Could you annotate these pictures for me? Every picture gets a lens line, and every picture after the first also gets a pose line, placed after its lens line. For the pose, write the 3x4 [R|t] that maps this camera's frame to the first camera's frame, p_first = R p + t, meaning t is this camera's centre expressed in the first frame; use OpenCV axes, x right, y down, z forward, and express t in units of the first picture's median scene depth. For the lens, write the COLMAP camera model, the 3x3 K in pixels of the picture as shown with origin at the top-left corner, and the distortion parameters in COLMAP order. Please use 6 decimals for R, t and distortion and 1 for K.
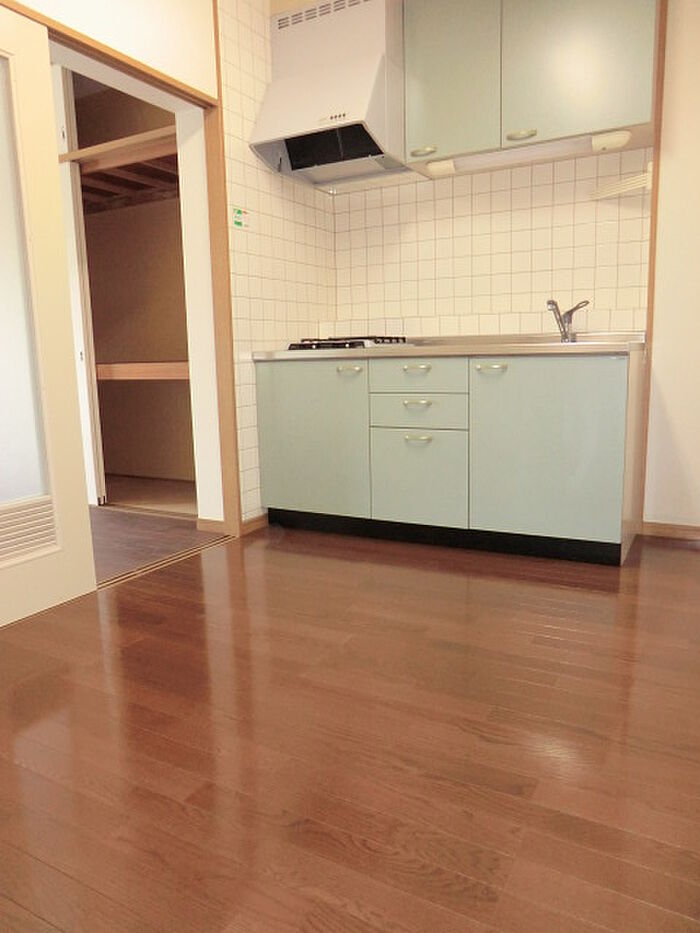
lens RADIAL K [[663.2, 0, 352.3], [0, 663.2, 475.6], [0, 0, 1]] dist [-0.074137, 0.043300]
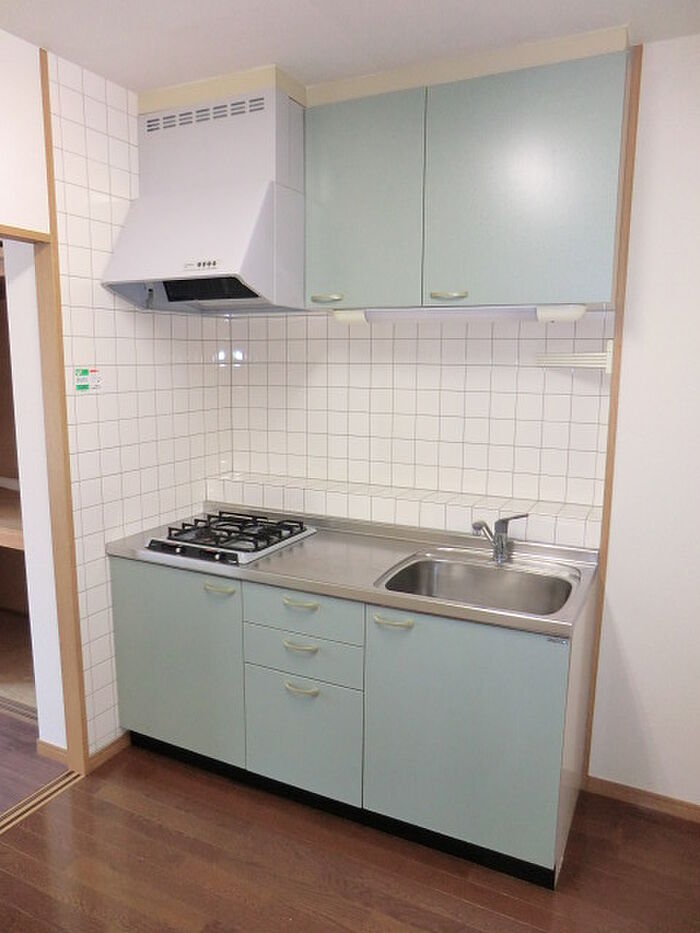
lens RADIAL K [[663.2, 0, 358.1], [0, 663.2, 462.2], [0, 0, 1]] dist [-0.074137, 0.043300]
pose [[0.998258, 0.024363, 0.053743, 0.109964], [-0.023266, 0.999510, -0.020945, -0.288024], [-0.054227, 0.019658, 0.998335, 0.215948]]
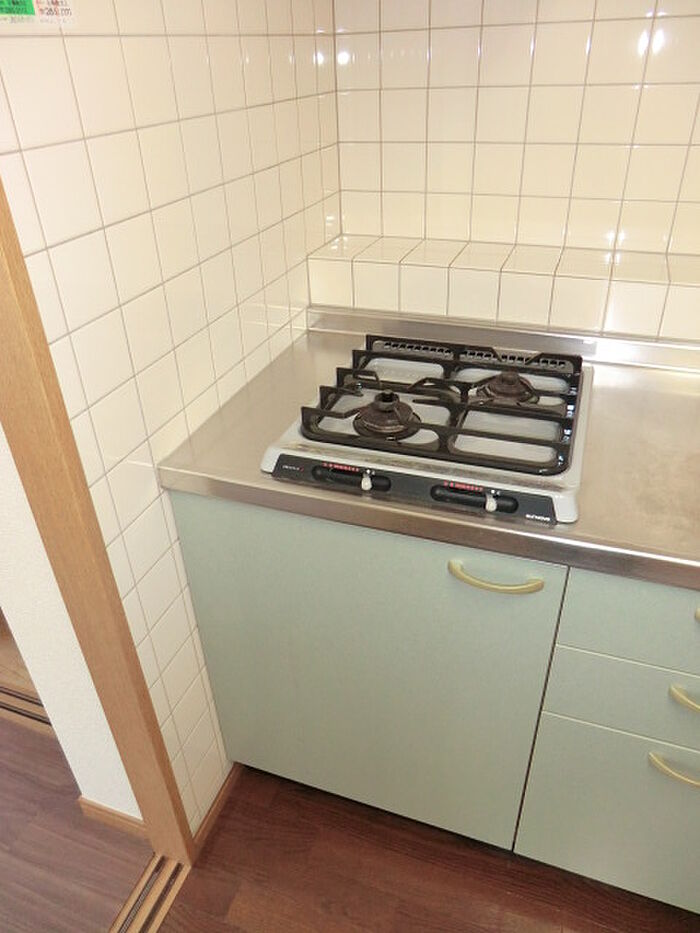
lens RADIAL K [[663.2, 0, 345.5], [0, 663.2, 475.6], [0, 0, 1]] dist [-0.074137, 0.043300]
pose [[0.988305, -0.087377, 0.124975, -0.106291], [0.033333, 0.923524, 0.382090, -0.316699], [-0.148803, -0.373455, 0.915636, 0.731129]]
